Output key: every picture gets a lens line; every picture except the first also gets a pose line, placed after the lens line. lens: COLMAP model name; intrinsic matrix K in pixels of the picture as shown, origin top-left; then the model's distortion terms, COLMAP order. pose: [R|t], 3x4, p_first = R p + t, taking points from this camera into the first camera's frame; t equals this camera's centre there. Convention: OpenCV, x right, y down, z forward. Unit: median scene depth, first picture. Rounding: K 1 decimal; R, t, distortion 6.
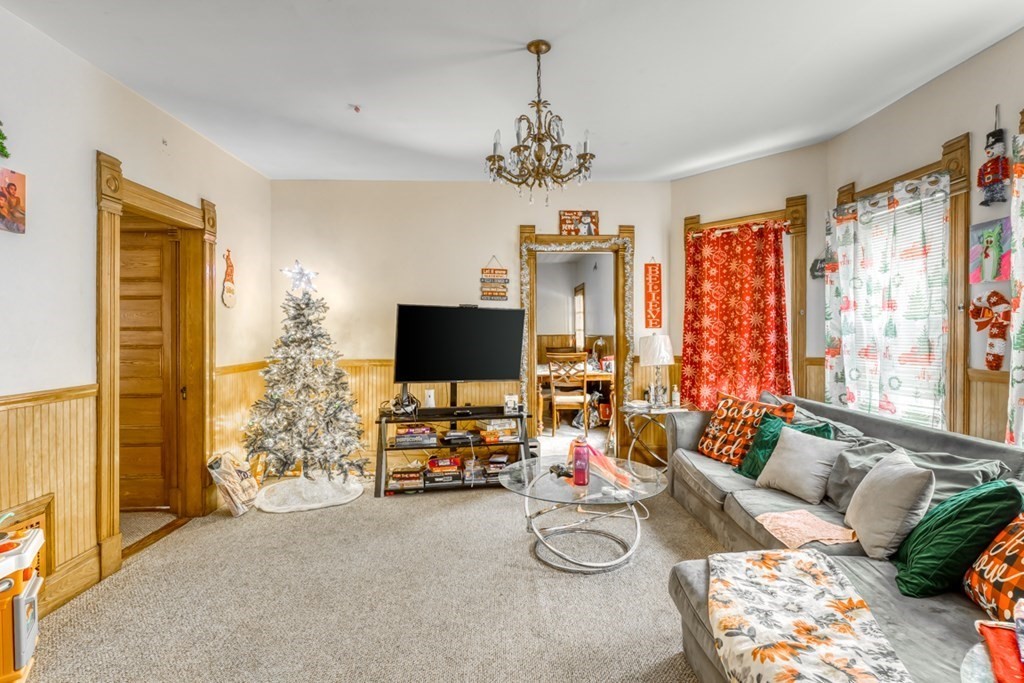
lens RADIAL K [[493.2, 0, 507.2], [0, 493.2, 337.9], [0, 0, 1]] dist [-0.000830, -0.000186]
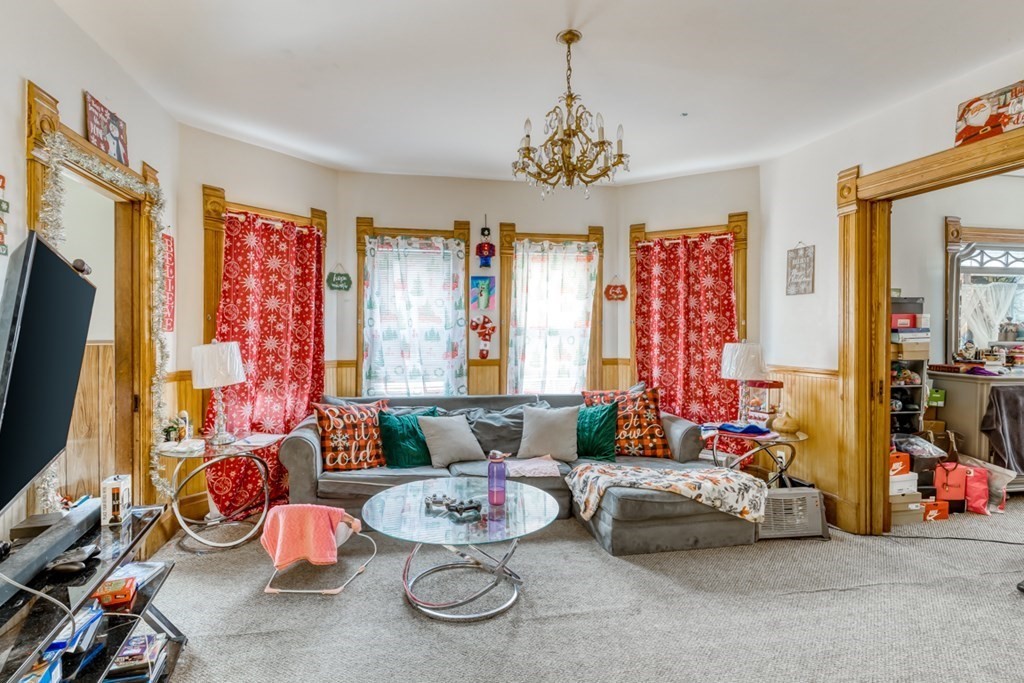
lens RADIAL K [[493.2, 0, 507.0], [0, 493.2, 337.7], [0, 0, 1]] dist [-0.000830, -0.000186]
pose [[-0.160565, -0.002480, 0.987022, -0.585149], [0.009623, 0.999945, 0.004078, -0.013414], [-0.986978, 0.010152, -0.160532, 0.865398]]
